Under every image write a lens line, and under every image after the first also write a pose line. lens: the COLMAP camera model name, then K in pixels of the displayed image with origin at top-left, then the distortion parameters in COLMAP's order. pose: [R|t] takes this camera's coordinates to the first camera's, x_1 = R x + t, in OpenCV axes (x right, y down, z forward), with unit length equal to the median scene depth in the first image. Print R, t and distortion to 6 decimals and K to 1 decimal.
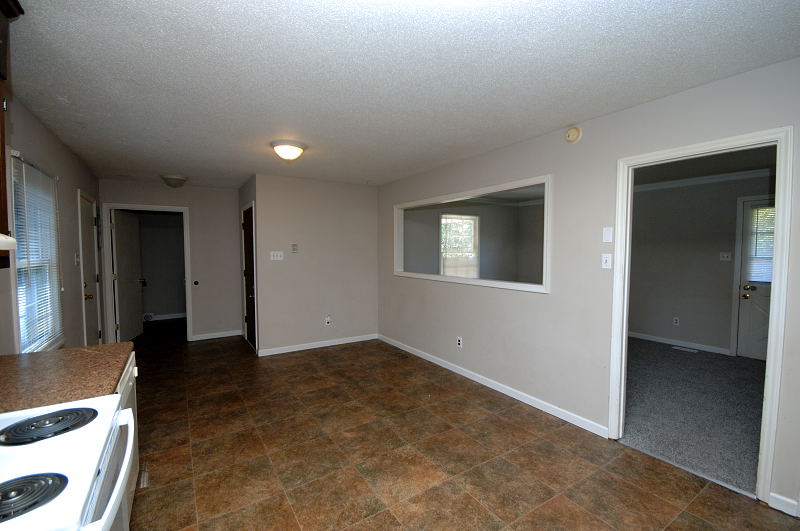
lens RADIAL K [[348.8, 0, 400.0], [0, 348.8, 265.5], [0, 0, 1]] dist [-0.000944, -0.000186]
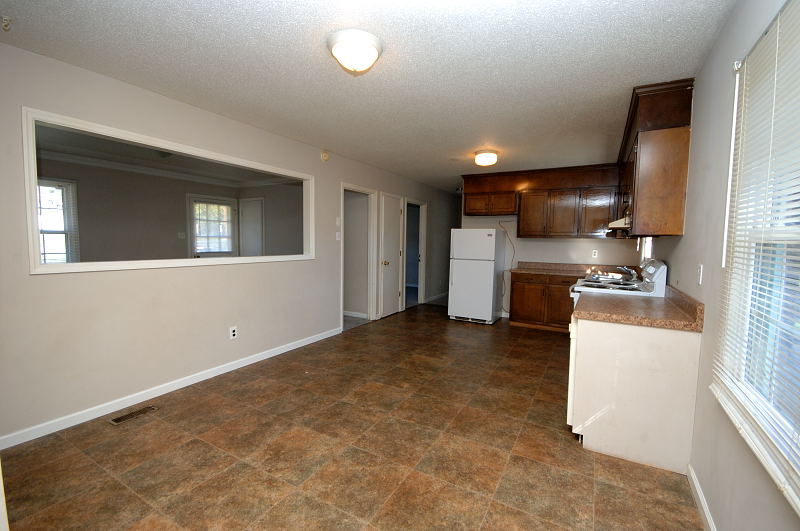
lens RADIAL K [[348.8, 0, 400.0], [0, 348.8, 265.5], [0, 0, 1]] dist [-0.000944, -0.000186]
pose [[-0.465021, -0.066999, 0.882761, -0.811899], [0.025911, 0.995675, 0.089218, -0.010350], [-0.884920, 0.064362, -0.461274, 1.092089]]
